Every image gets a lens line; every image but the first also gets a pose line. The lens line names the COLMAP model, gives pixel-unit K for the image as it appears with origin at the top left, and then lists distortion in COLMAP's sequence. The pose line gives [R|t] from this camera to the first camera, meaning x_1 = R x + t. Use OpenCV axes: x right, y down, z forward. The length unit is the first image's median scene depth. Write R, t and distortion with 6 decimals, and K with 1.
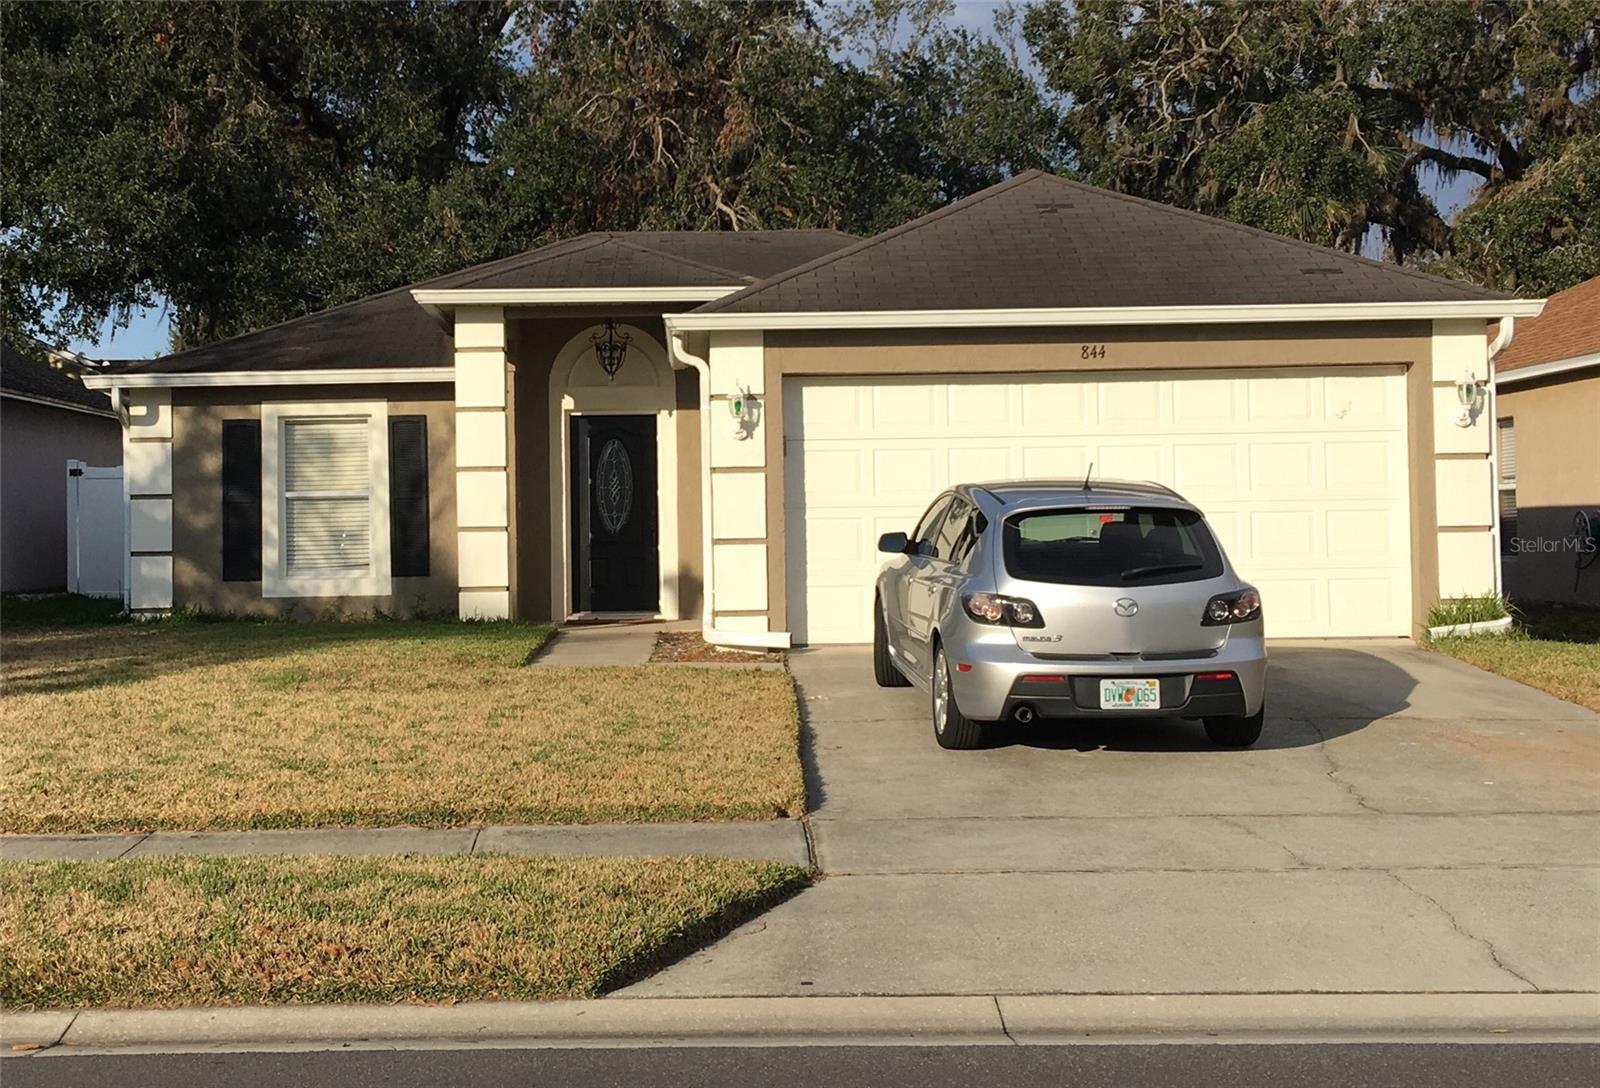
lens RADIAL K [[2244.7, 0, 801.3], [0, 2244.7, 539.1], [0, 0, 1]] dist [0.045867, 0.000000]
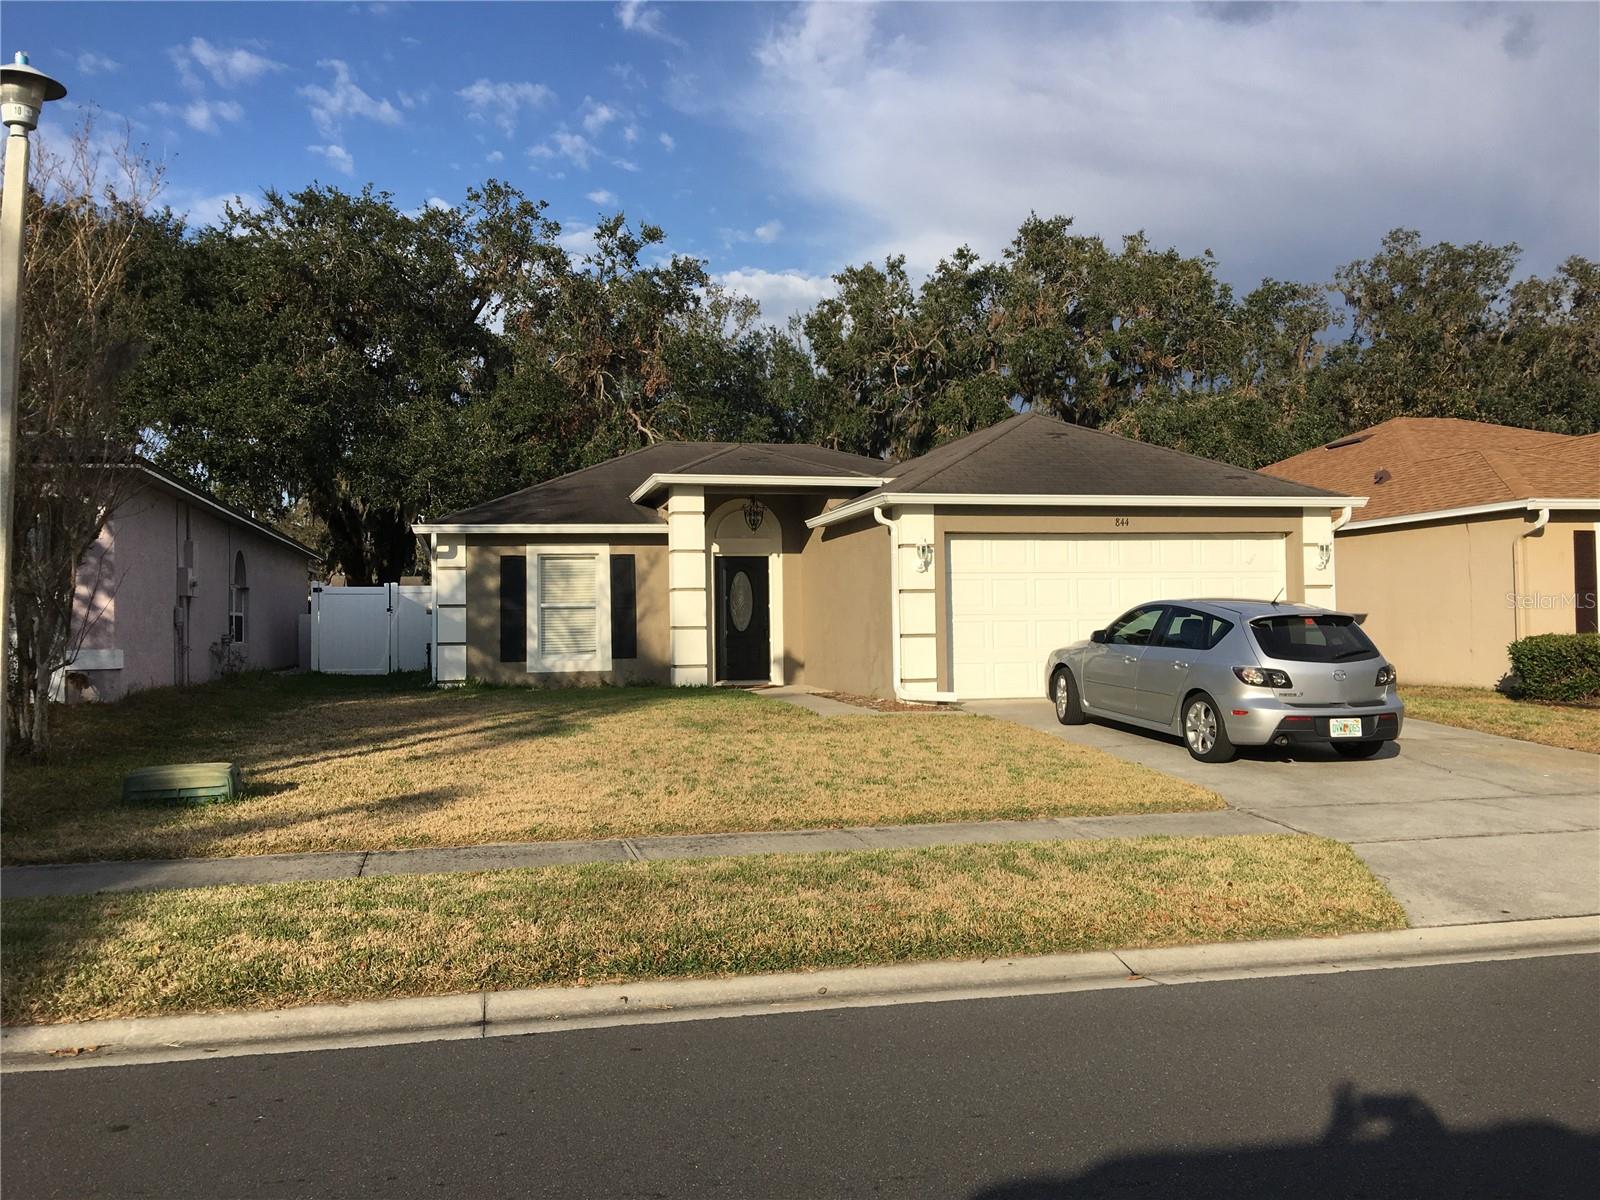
lens RADIAL K [[1347.3, 0, 794.5], [0, 1347.3, 591.6], [0, 0, 1]] dist [0.039413, -0.036538]
pose [[0.971456, 0.008114, 0.237082, -0.291579], [-0.000437, 0.999474, -0.032417, 0.000791], [-0.237220, 0.031388, 0.970949, 0.072578]]
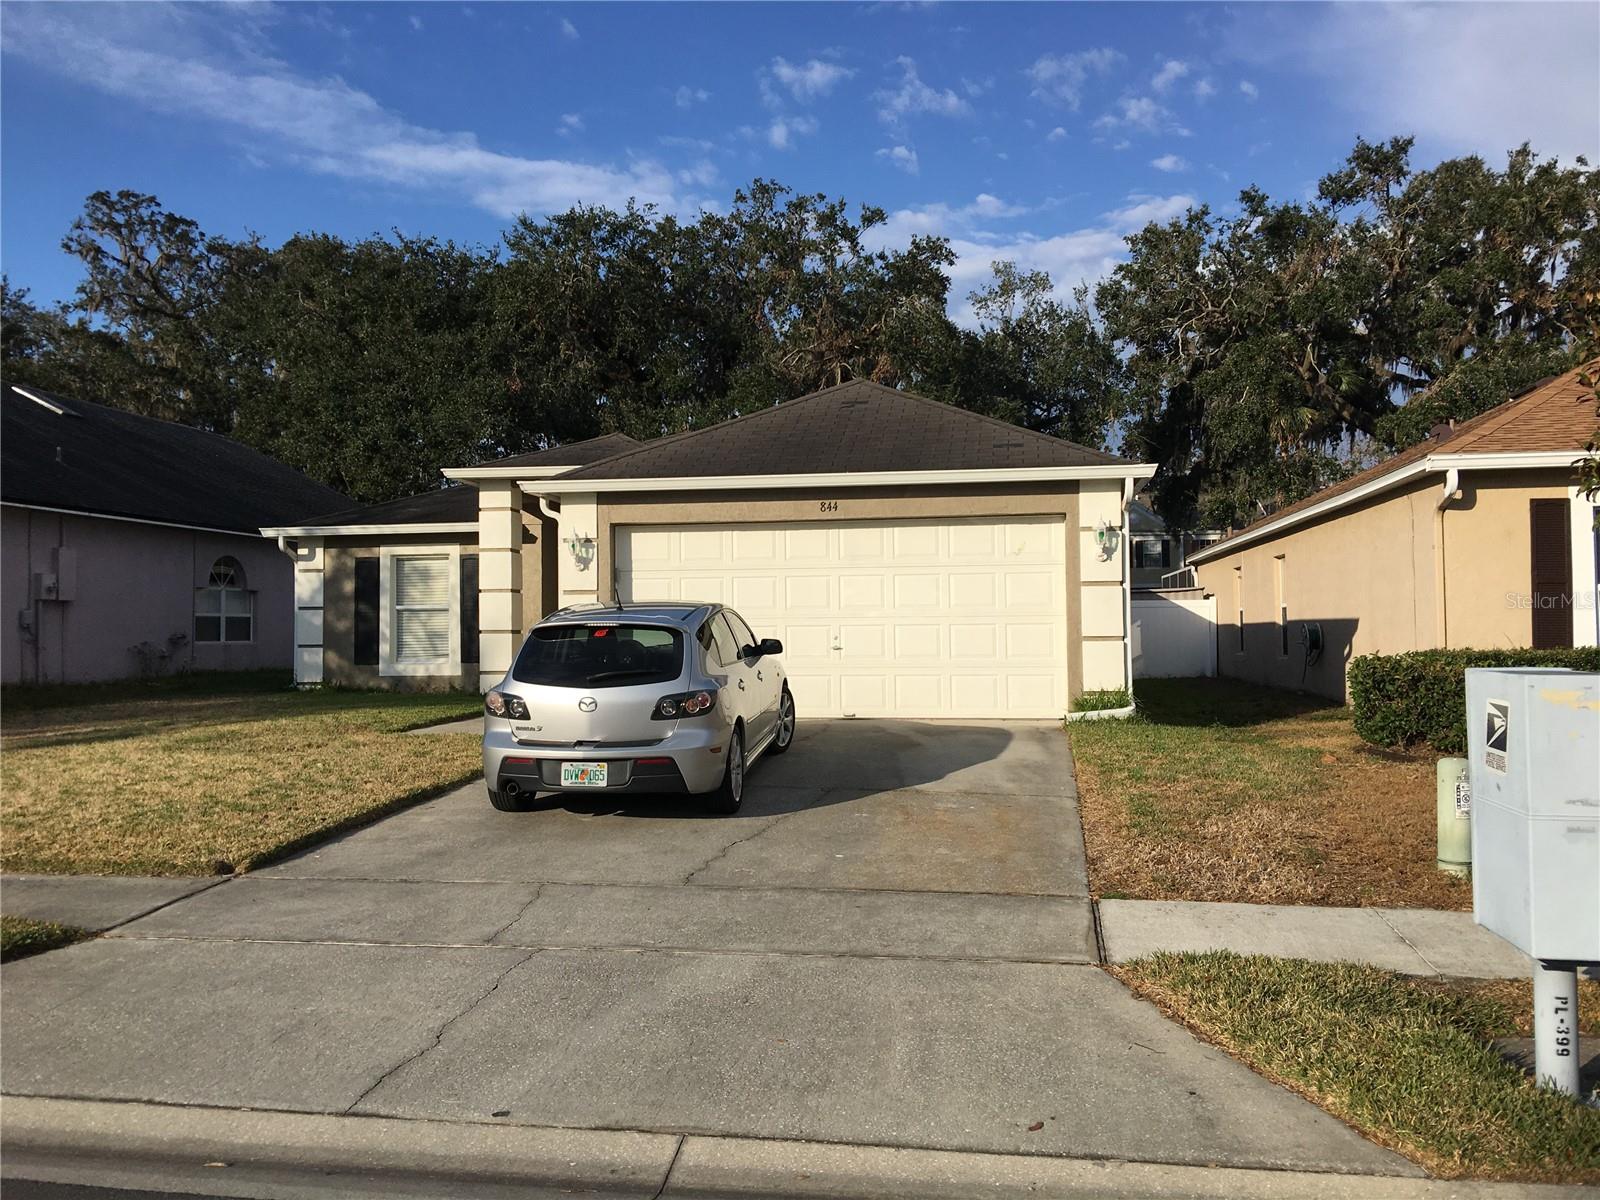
lens RADIAL K [[1394.7, 0, 804.5], [0, 1394.7, 646.4], [0, 0, 1]] dist [0.056515, 0.003777]
pose [[0.987898, 0.008420, -0.154879, 0.198150], [-0.006976, 0.999927, 0.009866, -0.005469], [0.154951, -0.008666, 0.987884, 0.129507]]
